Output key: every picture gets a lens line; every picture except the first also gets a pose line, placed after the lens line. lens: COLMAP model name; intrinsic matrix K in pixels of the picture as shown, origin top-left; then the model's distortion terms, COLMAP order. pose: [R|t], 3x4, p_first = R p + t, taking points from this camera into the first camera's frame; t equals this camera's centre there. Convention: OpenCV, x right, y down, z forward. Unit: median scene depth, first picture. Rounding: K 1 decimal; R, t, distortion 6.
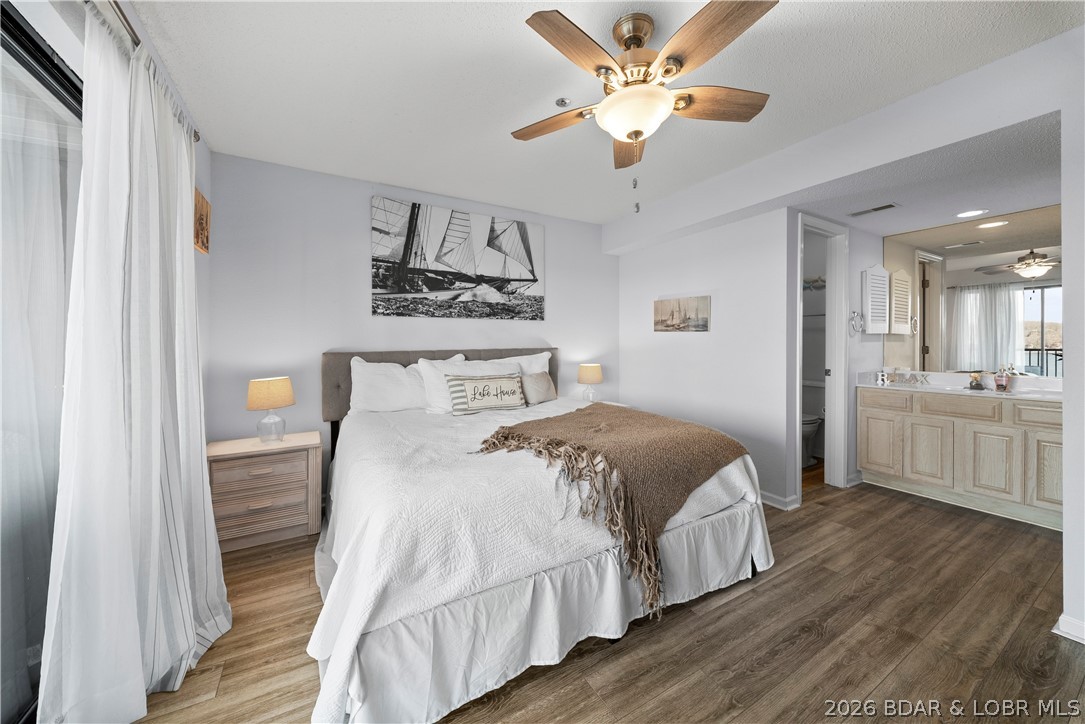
lens RADIAL K [[391.9, 0, 539.1], [0, 391.9, 341.9], [0, 0, 1]] dist [-0.006938, -0.000160]
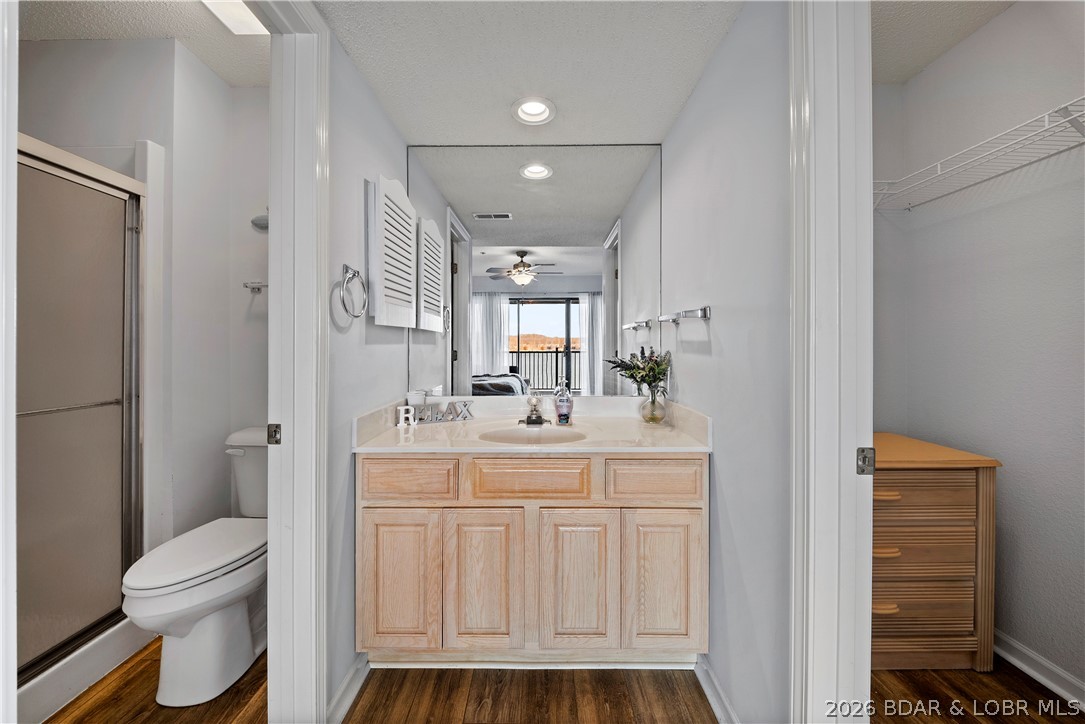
lens RADIAL K [[387.5, 0, 541.7], [0, 387.5, 347.6], [0, 0, 1]] dist [0.001767, -0.004487]
pose [[0.499783, -0.003922, 0.866142, 0.560028], [0.001164, 0.999992, 0.003856, 0.003274], [-0.866150, -0.000919, 0.499784, 0.626459]]
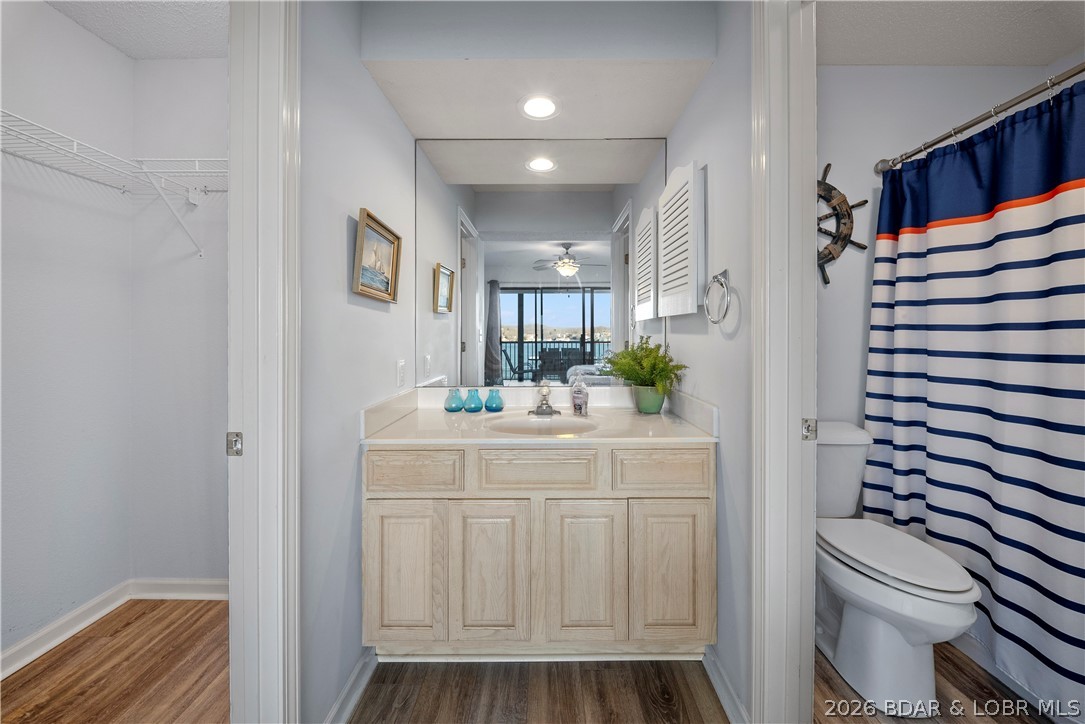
lens RADIAL K [[386.4, 0, 540.2], [0, 386.4, 332.0], [0, 0, 1]] dist [-0.009741, -0.000074]
pose [[0.492259, 0.009878, 0.870393, 0.549981], [0.003001, 0.999910, -0.013045, 0.003239], [-0.870444, 0.009034, 0.492185, 0.643864]]
